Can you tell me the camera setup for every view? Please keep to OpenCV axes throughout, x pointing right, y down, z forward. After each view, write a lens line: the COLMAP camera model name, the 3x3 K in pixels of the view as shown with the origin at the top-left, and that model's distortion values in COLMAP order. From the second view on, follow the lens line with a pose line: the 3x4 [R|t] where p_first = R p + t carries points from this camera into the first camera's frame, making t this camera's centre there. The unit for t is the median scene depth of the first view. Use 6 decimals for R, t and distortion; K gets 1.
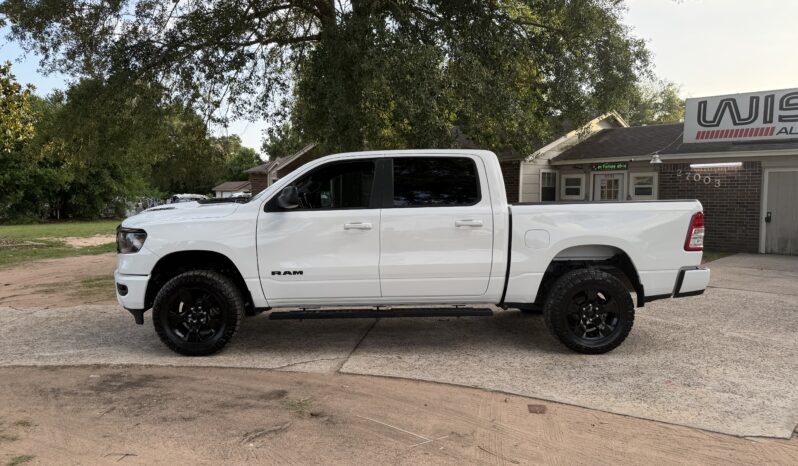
lens RADIAL K [[567.1, 0, 396.0], [0, 567.1, 236.8], [0, 0, 1]] dist [0.061583, -0.087326]
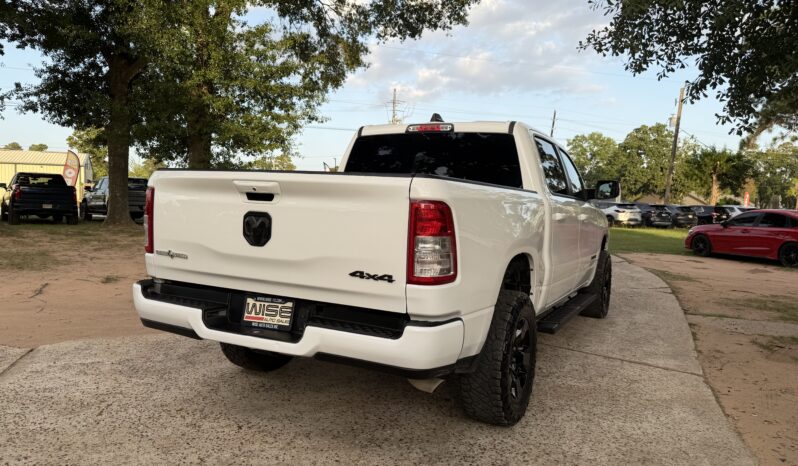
lens RADIAL K [[567.1, 0, 396.0], [0, 567.1, 236.8], [0, 0, 1]] dist [0.061583, -0.087326]
pose [[-0.491098, 0.050723, -0.869626, 1.088182], [-0.088529, 0.990228, 0.107752, -0.097216], [0.866594, 0.129904, -0.481809, 1.776269]]
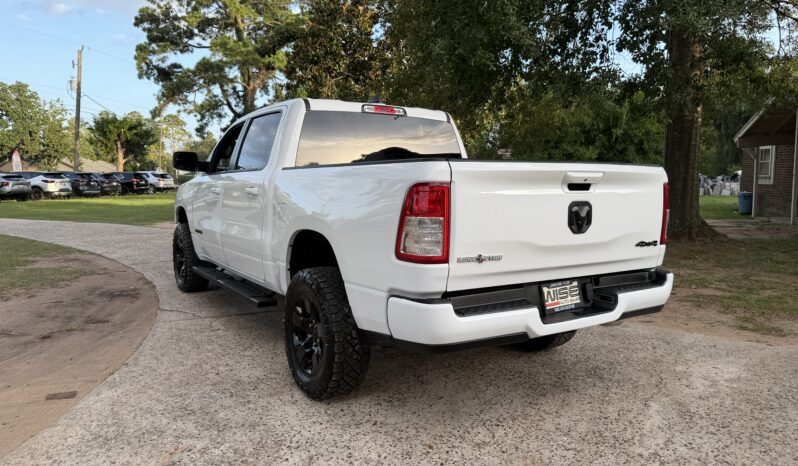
lens RADIAL K [[567.1, 0, 396.0], [0, 567.1, 236.8], [0, 0, 1]] dist [0.061583, -0.087326]
pose [[0.509581, 0.101659, -0.854396, 1.080104], [-0.066097, 0.994687, 0.078930, -0.042819], [0.857880, 0.016252, 0.513593, 0.851855]]
